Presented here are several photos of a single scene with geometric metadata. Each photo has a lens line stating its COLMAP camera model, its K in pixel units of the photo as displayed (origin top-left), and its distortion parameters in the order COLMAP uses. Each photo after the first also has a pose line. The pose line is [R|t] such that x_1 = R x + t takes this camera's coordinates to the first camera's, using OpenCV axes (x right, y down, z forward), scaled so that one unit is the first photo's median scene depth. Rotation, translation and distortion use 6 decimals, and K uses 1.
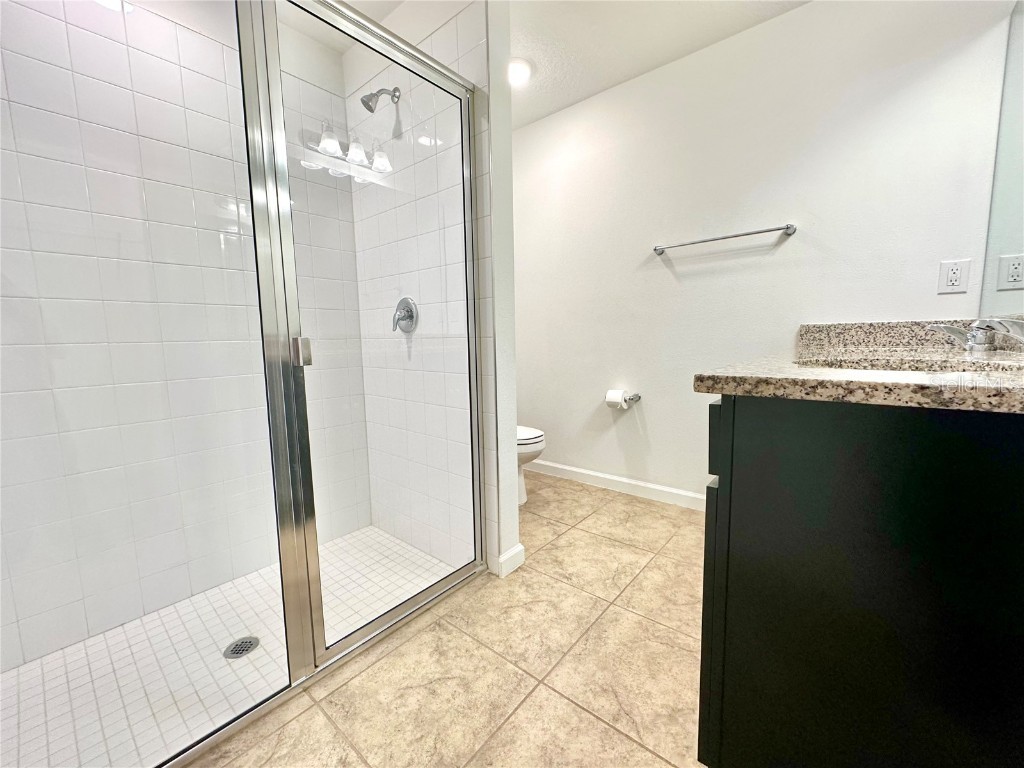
lens RADIAL K [[409.7, 0, 512.0], [0, 409.7, 384.0], [0, 0, 1]] dist [-0.001168, 0.000446]
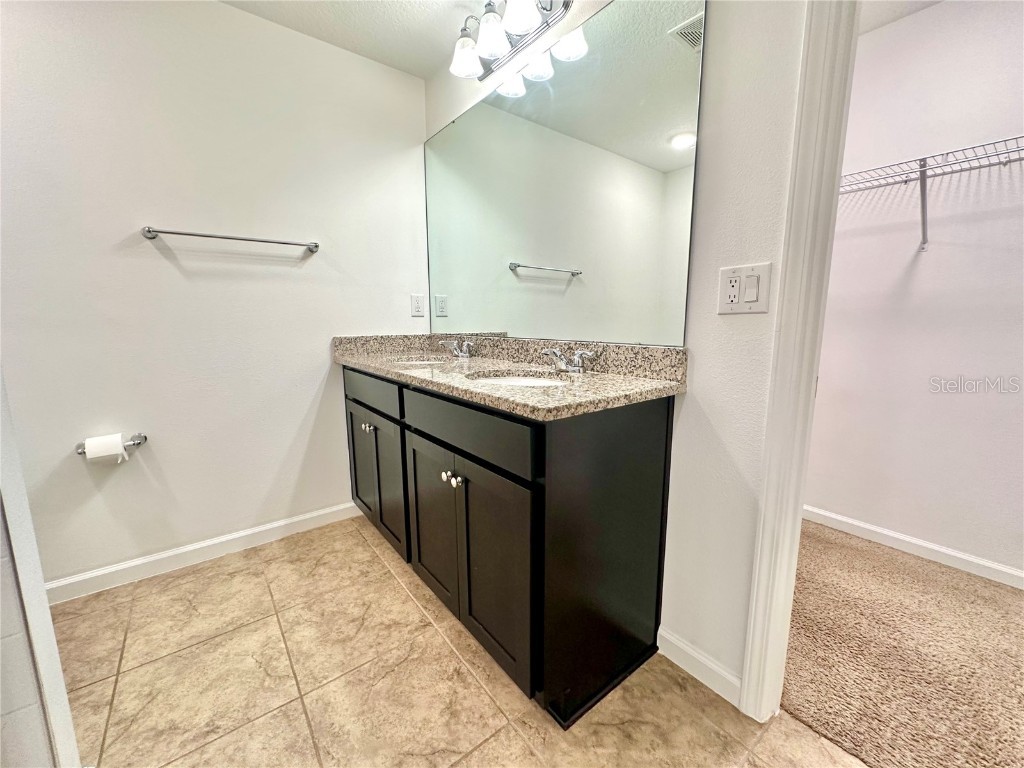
lens RADIAL K [[409.7, 0, 512.0], [0, 409.7, 384.0], [0, 0, 1]] dist [-0.001168, 0.000446]
pose [[0.213124, -0.133110, 0.967915, -0.317543], [0.109046, 0.987727, 0.111824, -0.099635], [-0.970921, 0.081714, 0.225024, 0.322801]]
